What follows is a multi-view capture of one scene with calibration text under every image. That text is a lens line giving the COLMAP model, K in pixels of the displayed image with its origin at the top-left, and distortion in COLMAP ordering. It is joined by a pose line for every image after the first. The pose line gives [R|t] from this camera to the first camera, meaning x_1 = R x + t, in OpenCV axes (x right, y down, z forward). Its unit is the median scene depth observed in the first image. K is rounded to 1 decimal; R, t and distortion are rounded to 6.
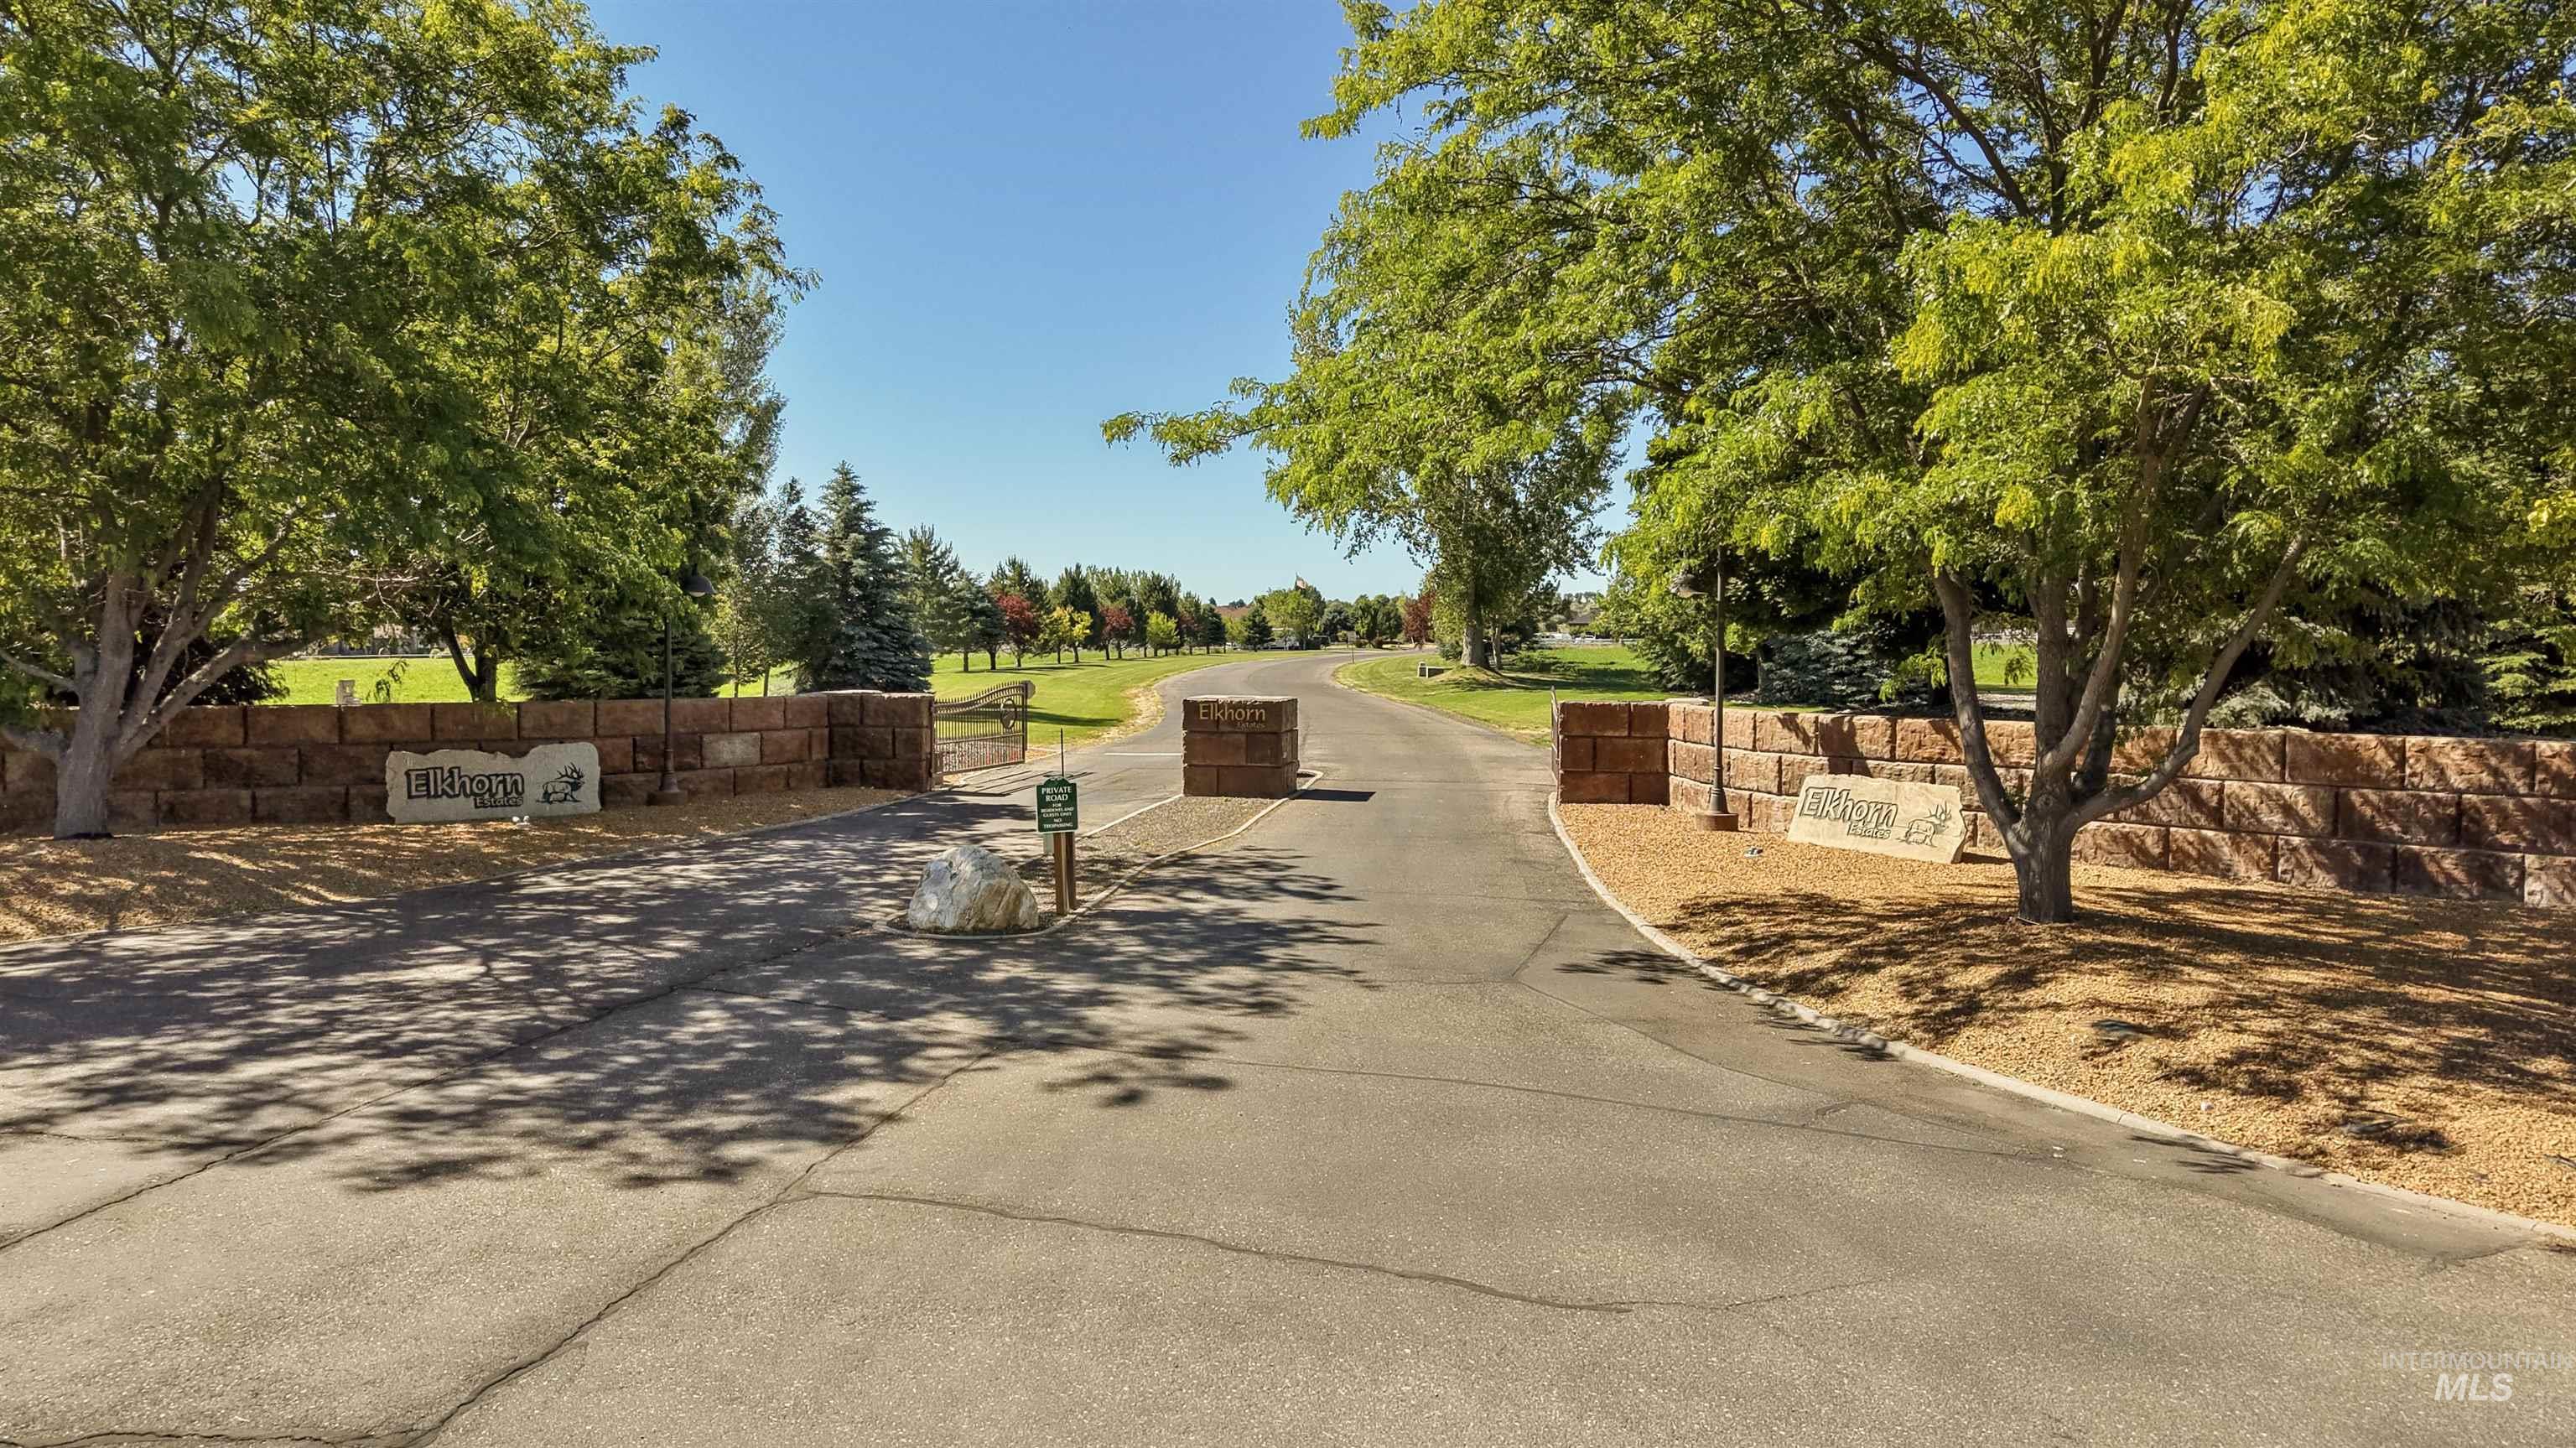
lens RADIAL K [[1725.9, 0, 1288.0], [0, 1725.9, 724.0], [0, 0, 1]] dist [0.045894, -0.060163]
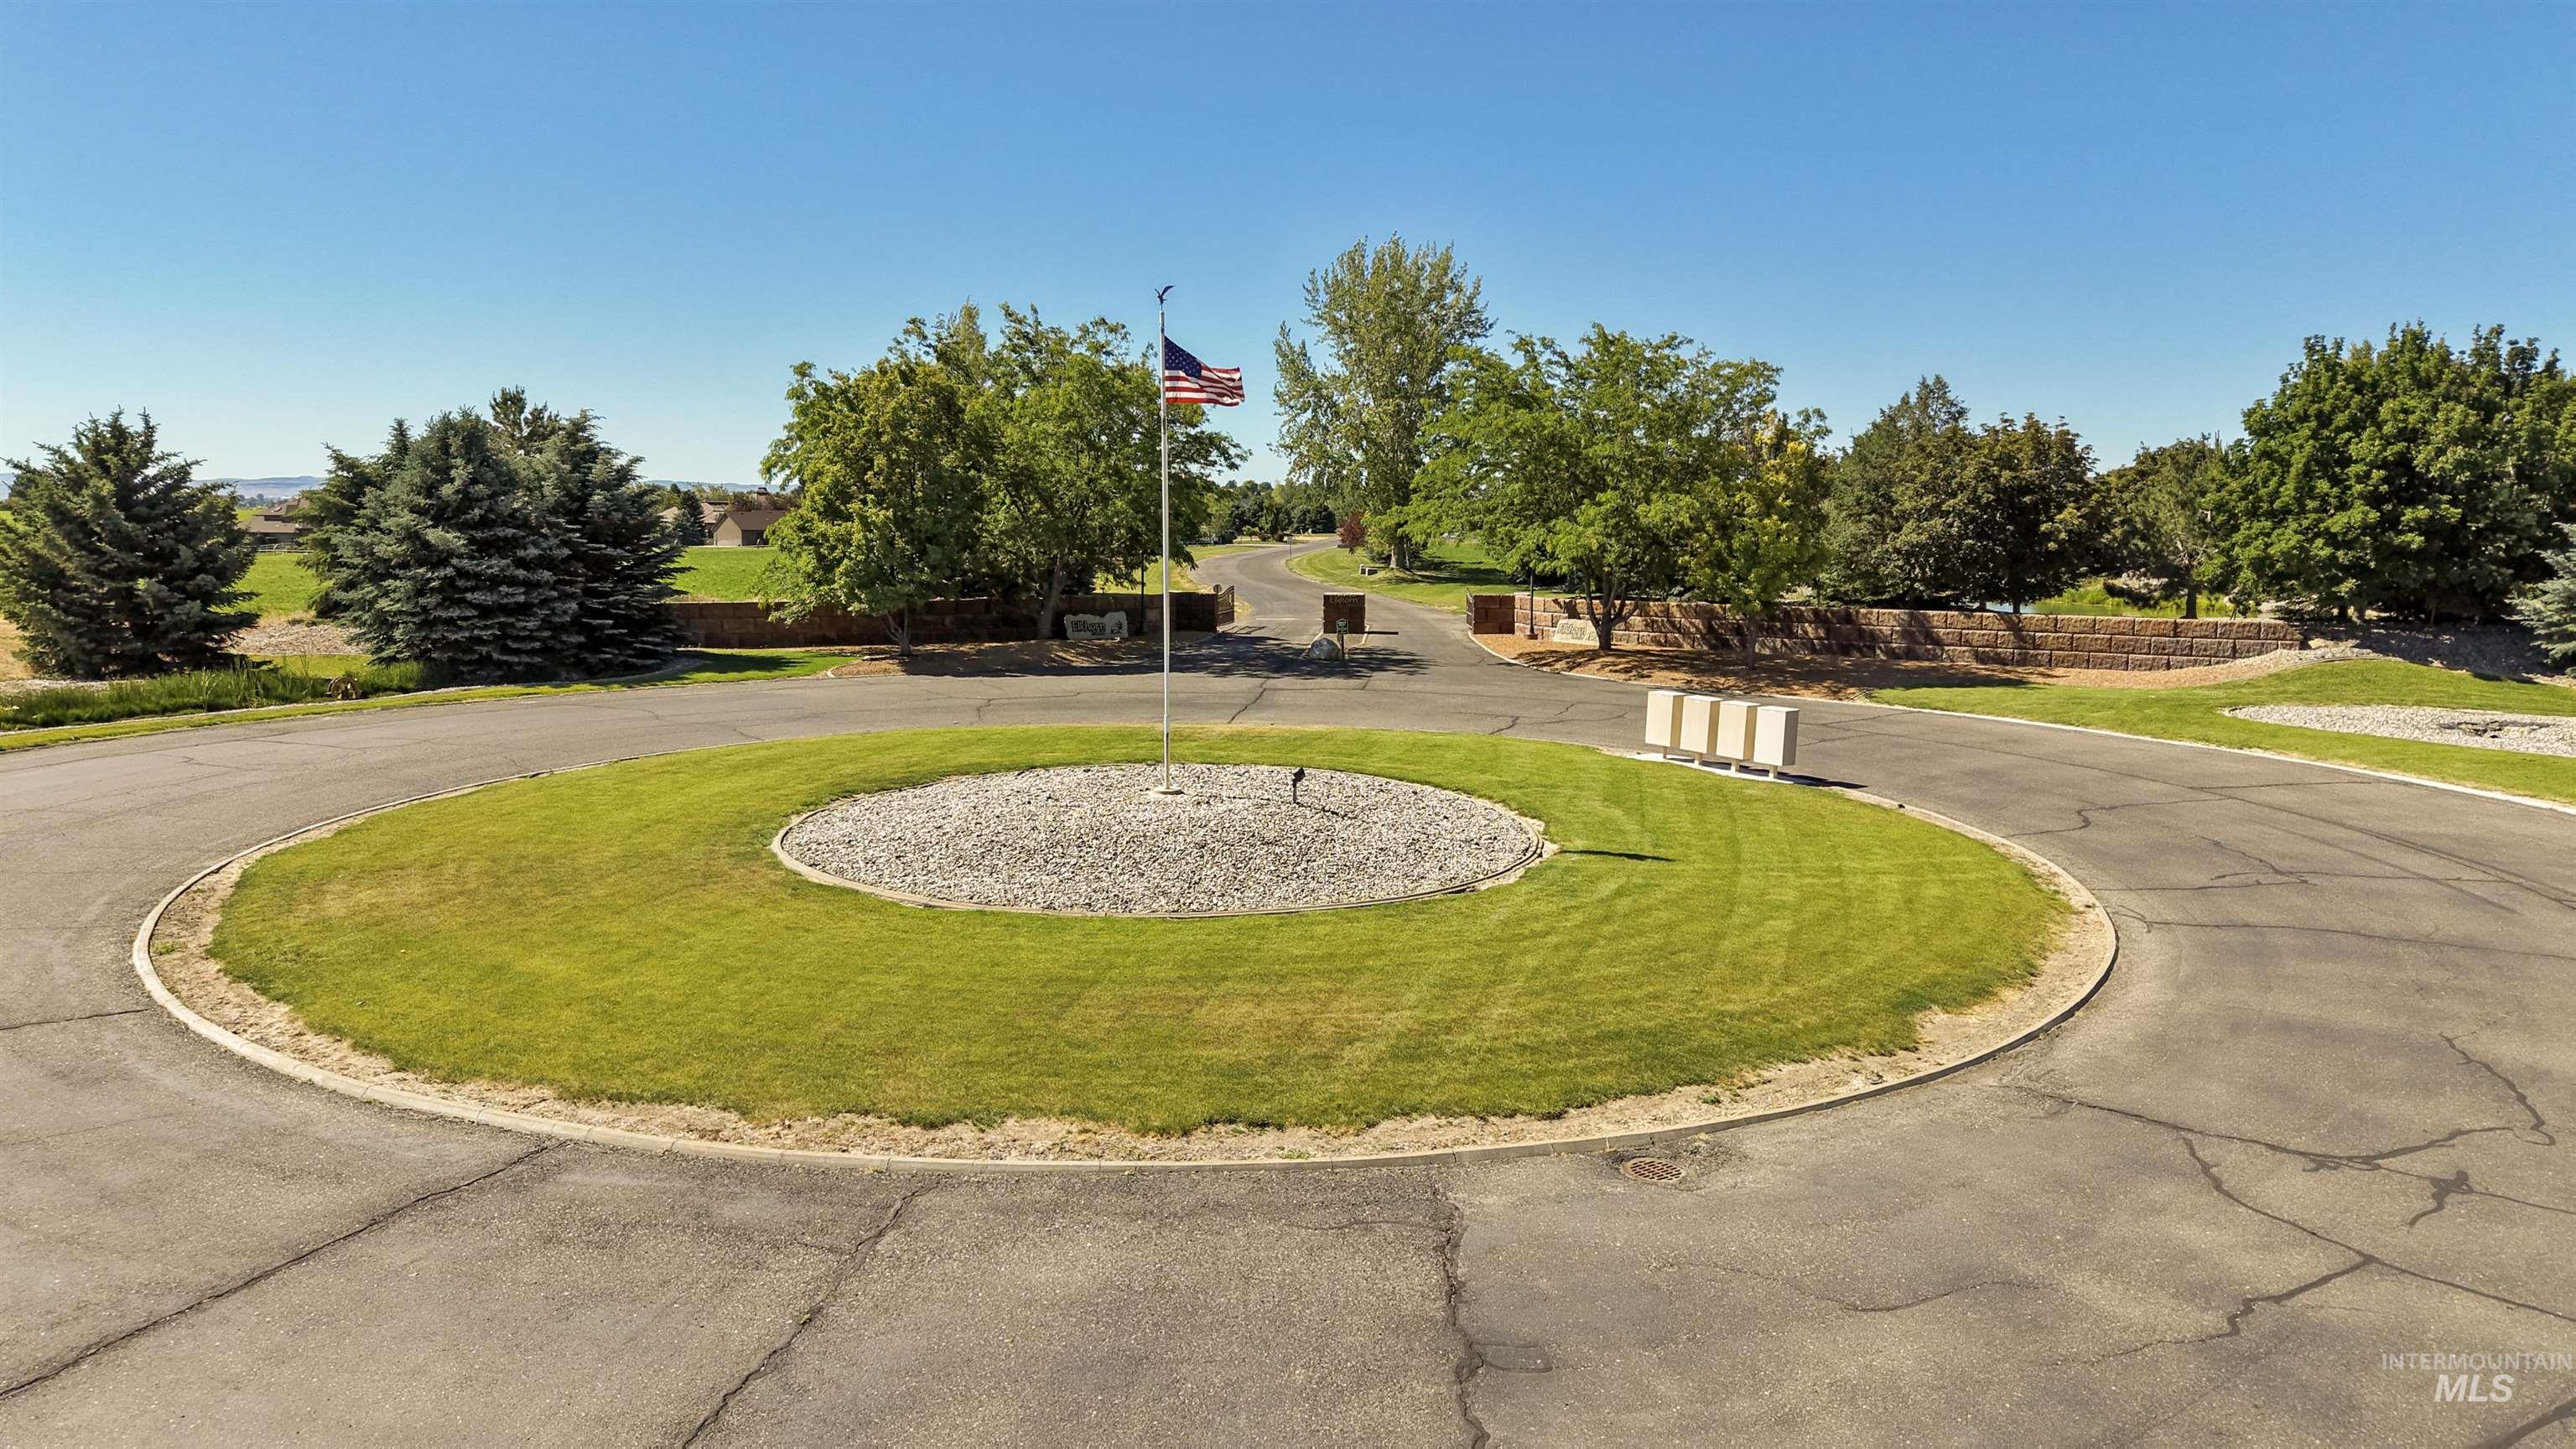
lens RADIAL K [[1726.0, 0, 1288.0], [0, 1726.0, 724.5], [0, 0, 1]] dist [0.045894, -0.060163]
pose [[0.996500, -0.011502, 0.082795, -0.408567], [0.005802, 0.997617, 0.068757, 0.002570], [-0.083389, -0.068036, 0.994192, -1.901056]]
